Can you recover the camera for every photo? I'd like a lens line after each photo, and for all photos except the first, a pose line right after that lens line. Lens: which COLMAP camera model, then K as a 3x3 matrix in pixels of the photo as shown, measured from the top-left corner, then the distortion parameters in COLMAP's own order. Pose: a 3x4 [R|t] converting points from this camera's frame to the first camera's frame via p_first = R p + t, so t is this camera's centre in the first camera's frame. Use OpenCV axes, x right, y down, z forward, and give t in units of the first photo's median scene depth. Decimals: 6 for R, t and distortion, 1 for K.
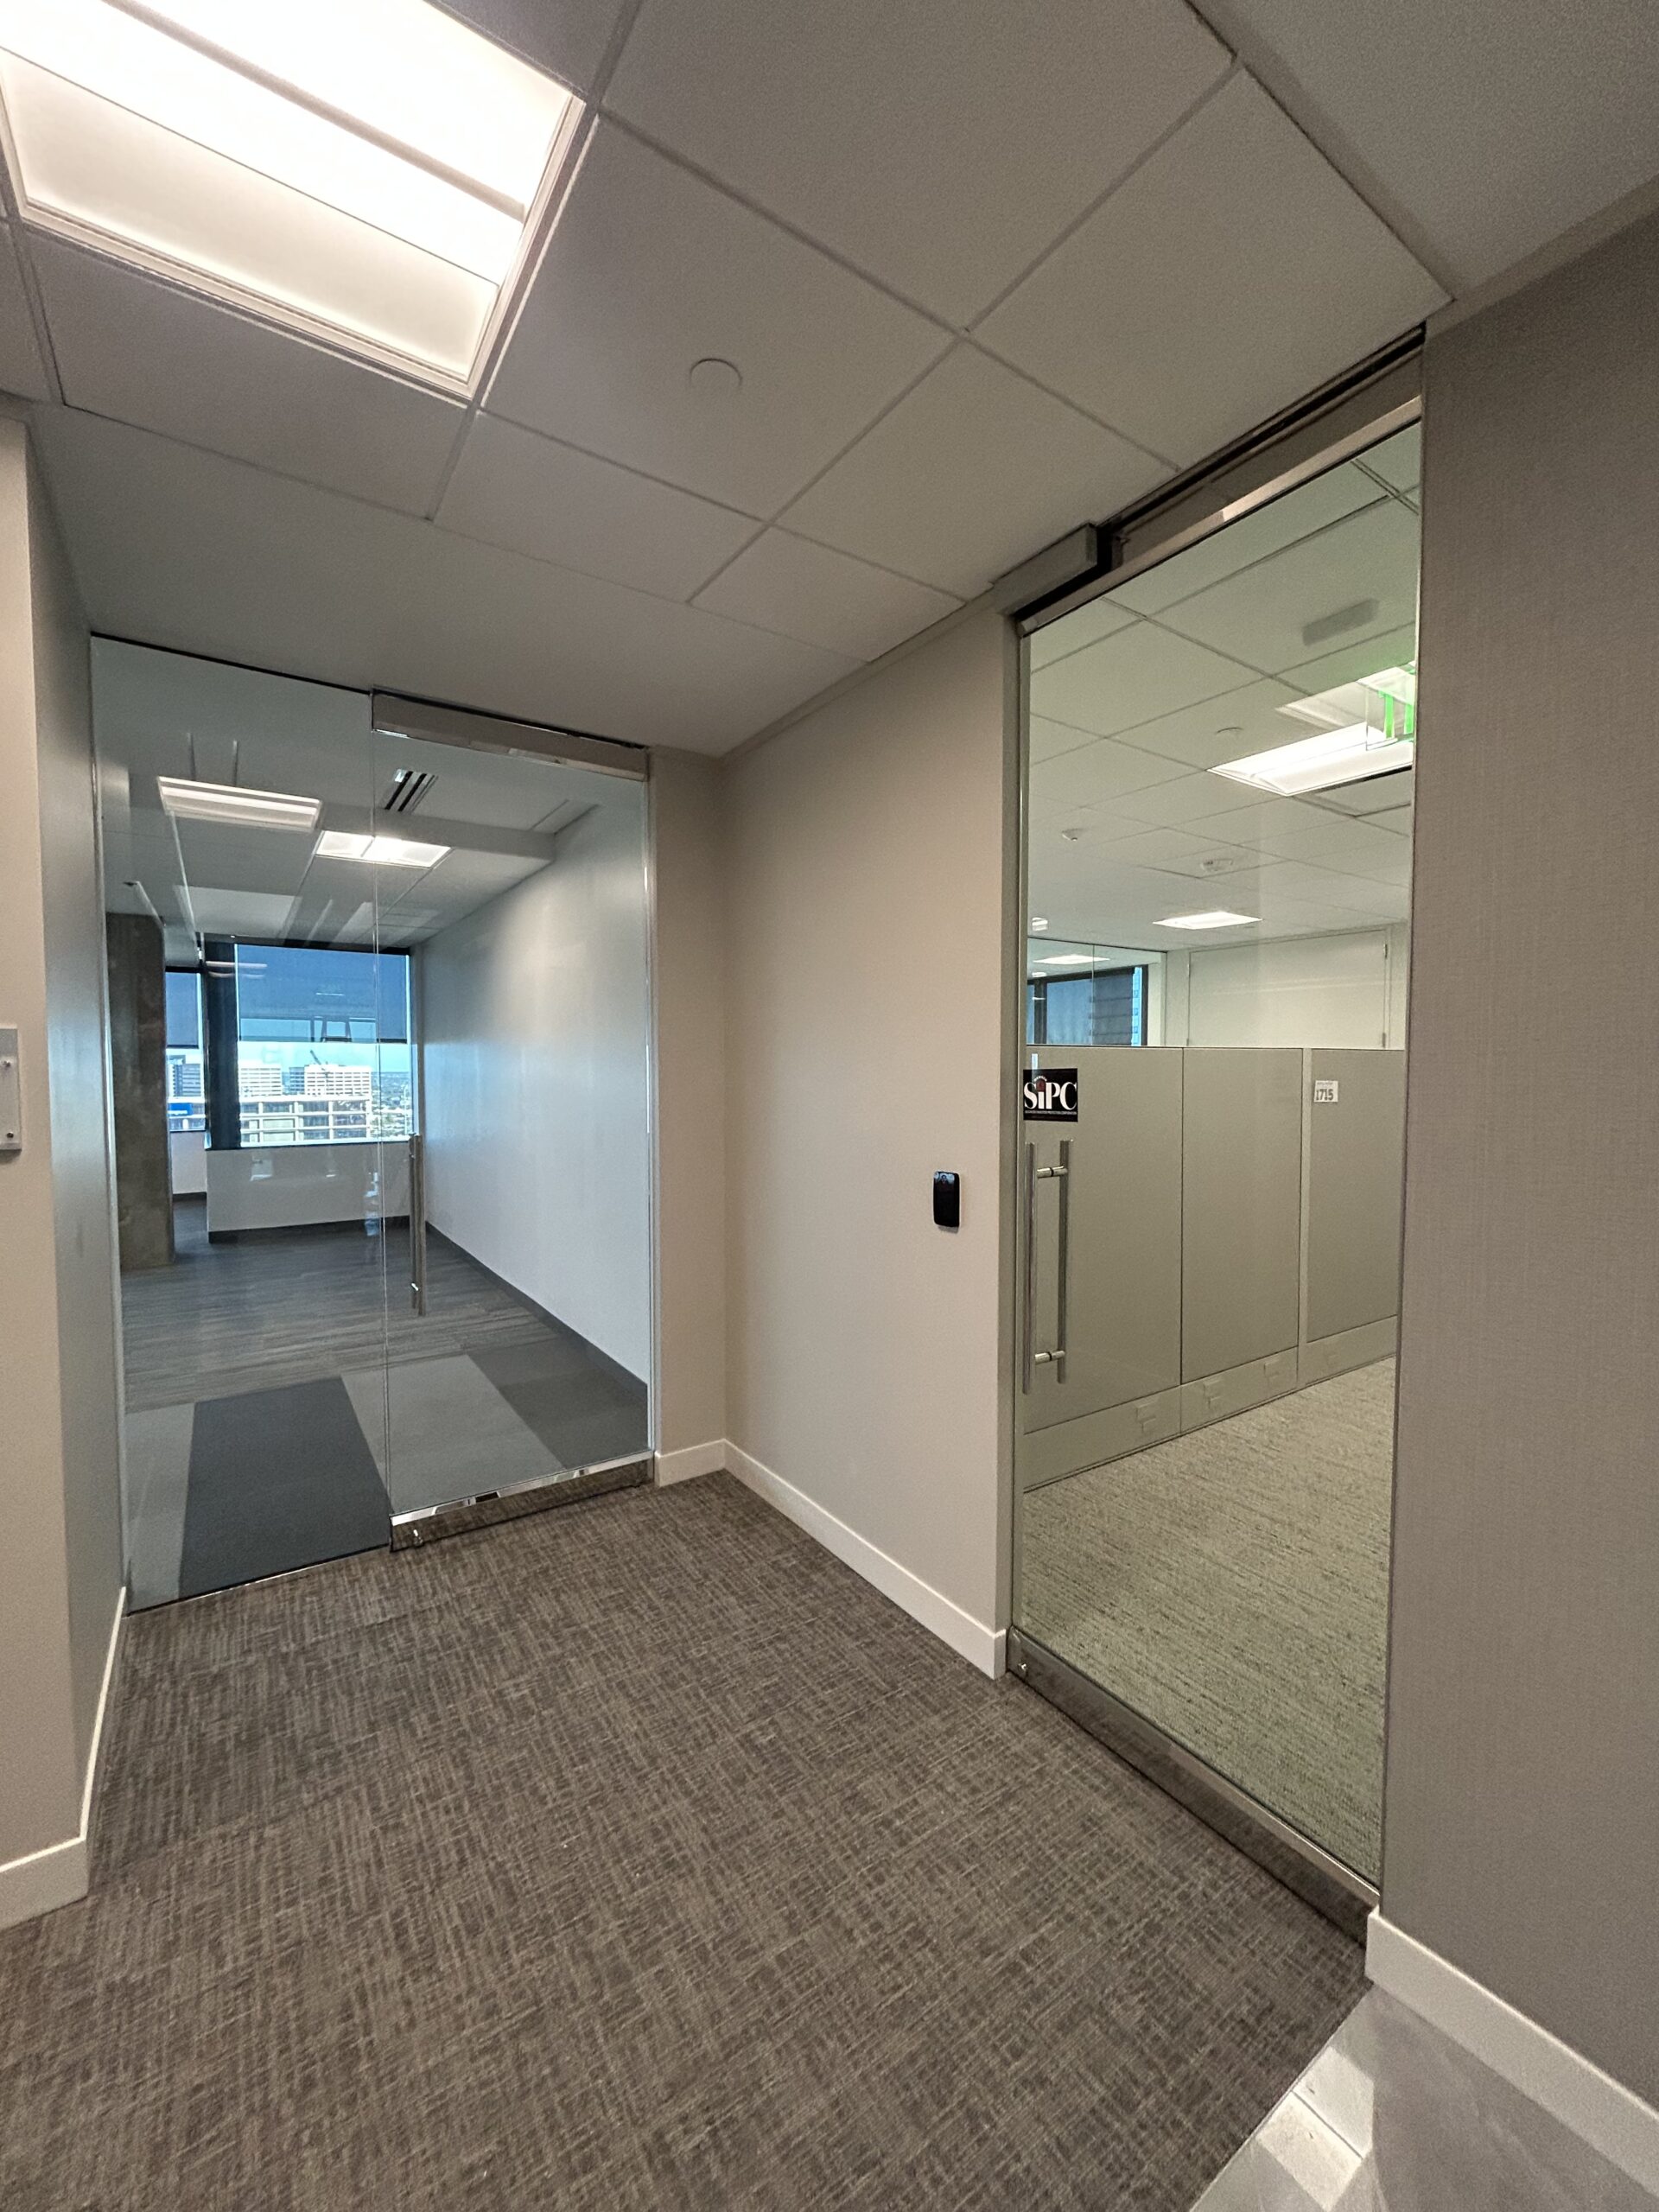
lens RADIAL K [[886.6, 0, 830.2], [0, 886.6, 1104.1], [0, 0, 1]] dist [0.002674, -0.001116]
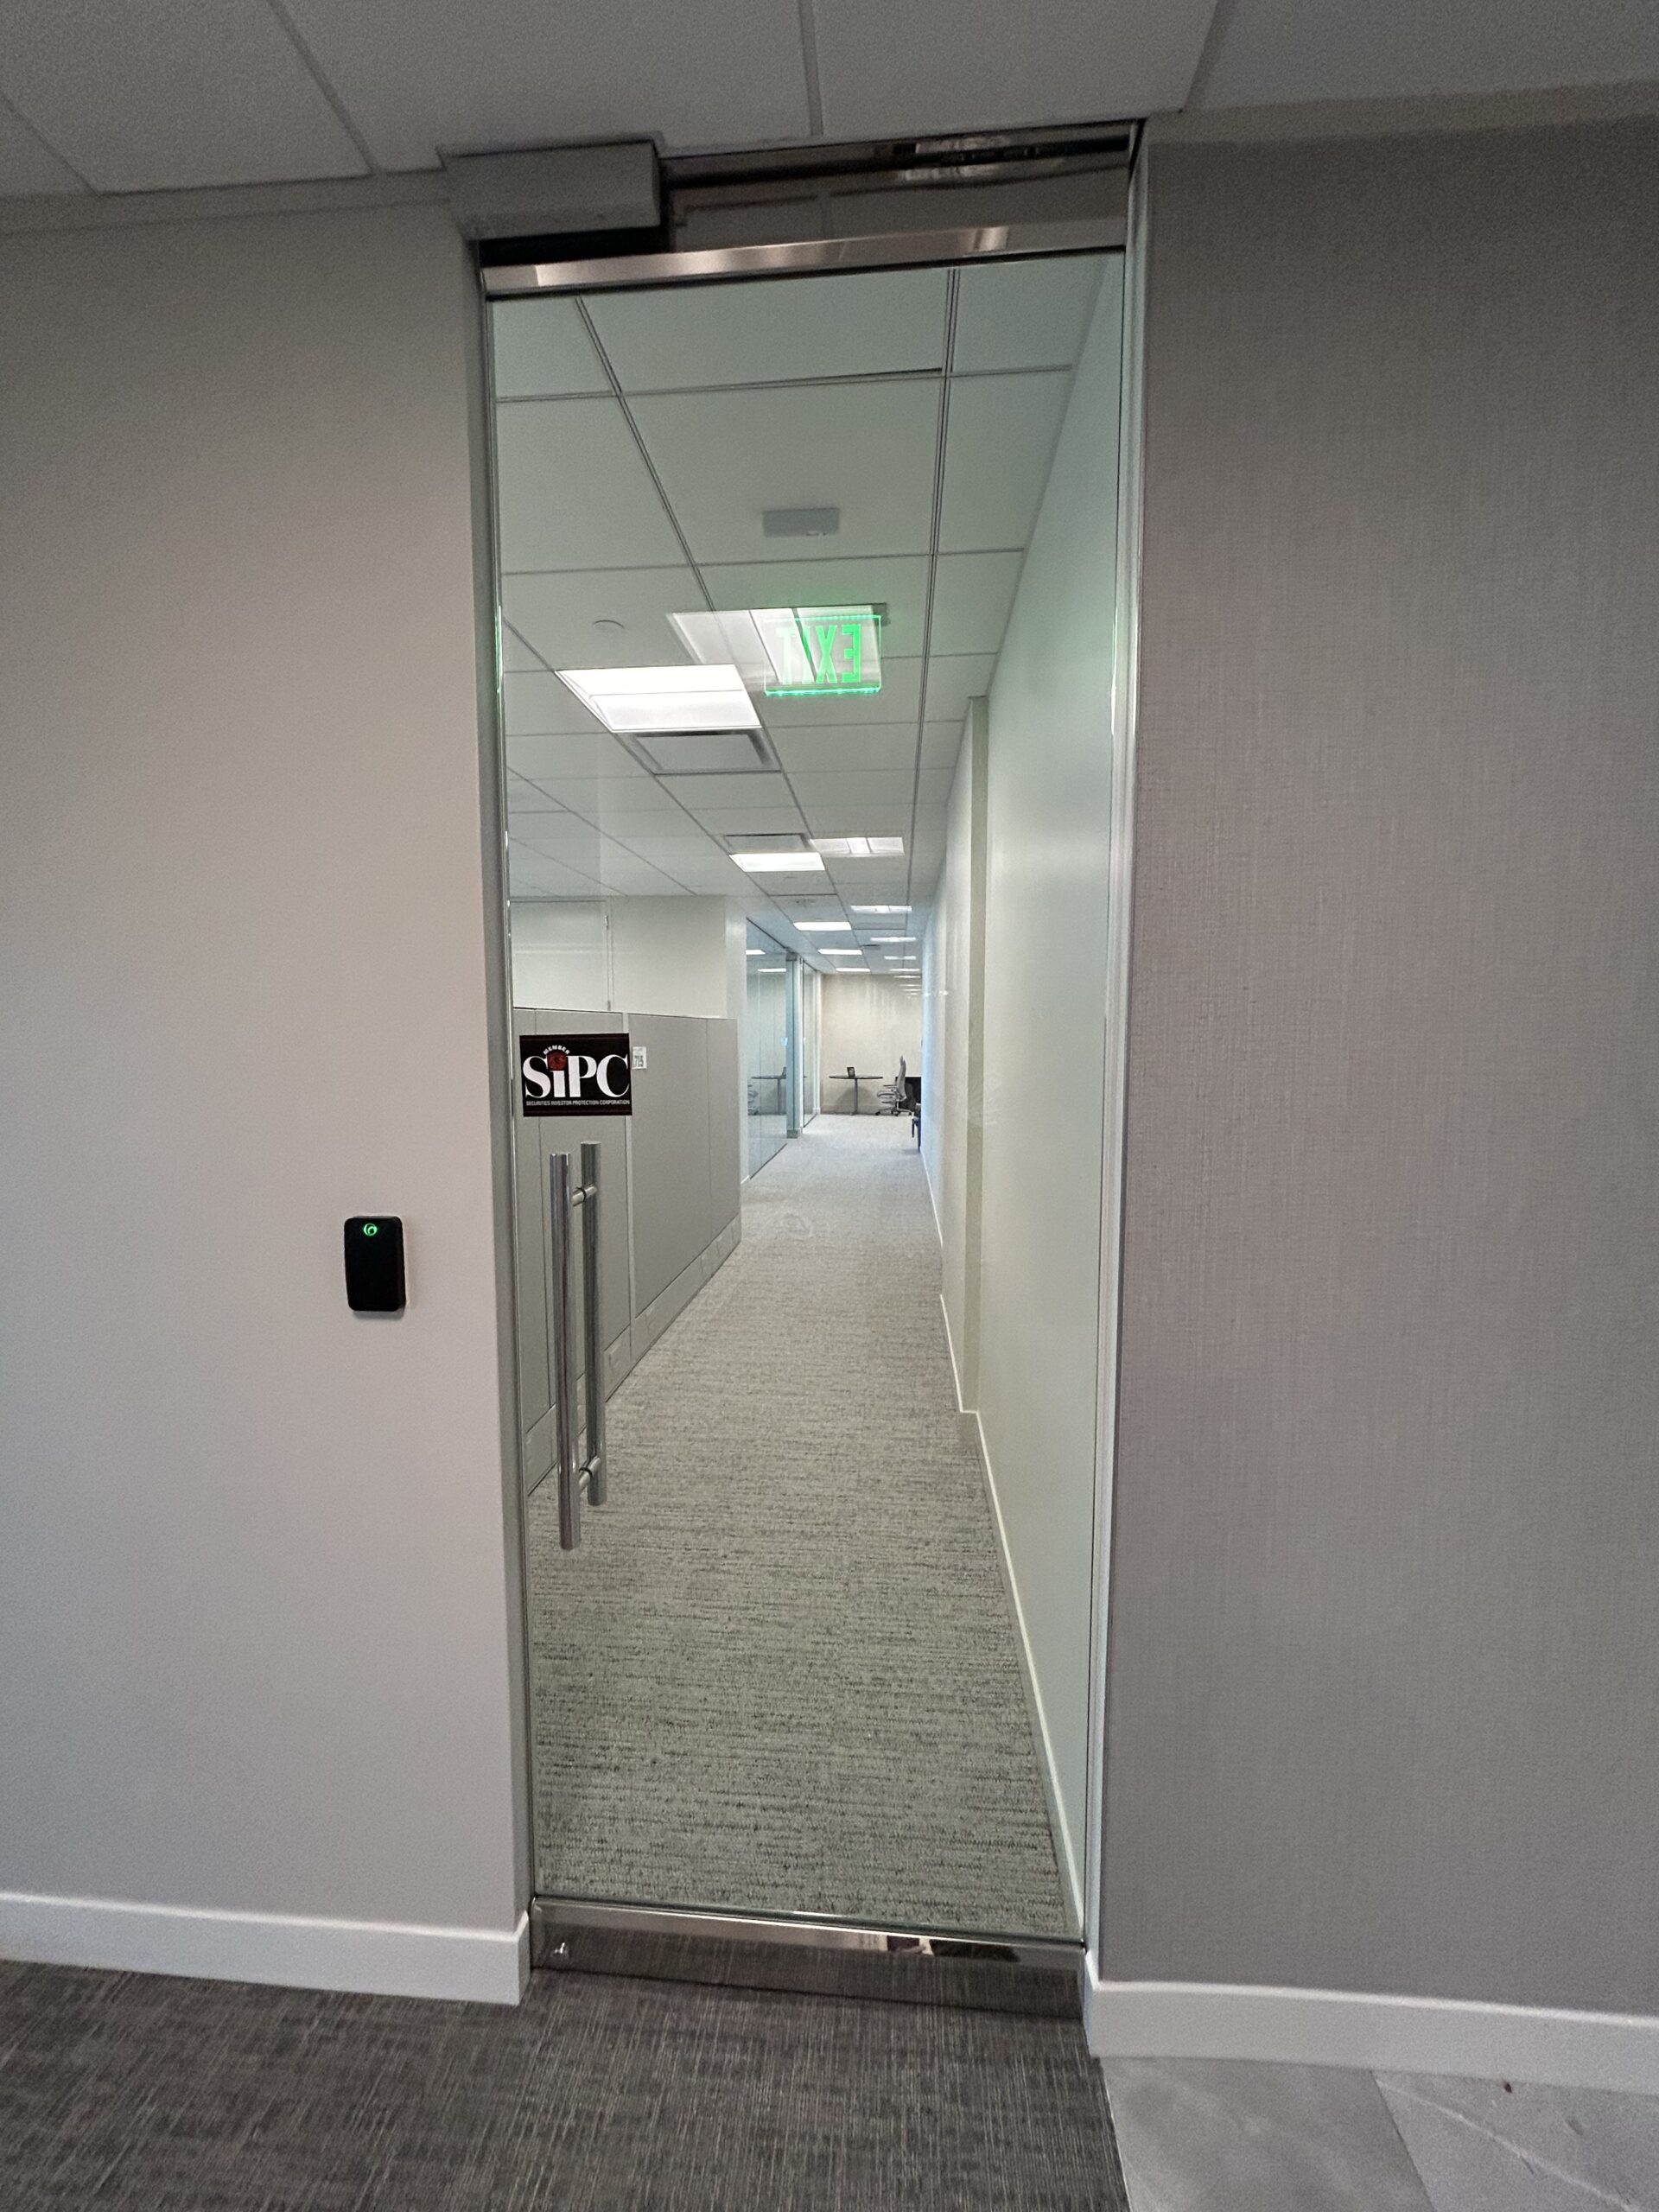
lens RADIAL K [[886.6, 0, 825.2], [0, 886.6, 1104.1], [0, 0, 1]] dist [0.002674, -0.001116]
pose [[0.626610, -0.061640, 0.776892, -0.132649], [0.031052, 0.998050, 0.054141, -0.018121], [-0.778714, -0.009801, 0.627302, 0.448363]]
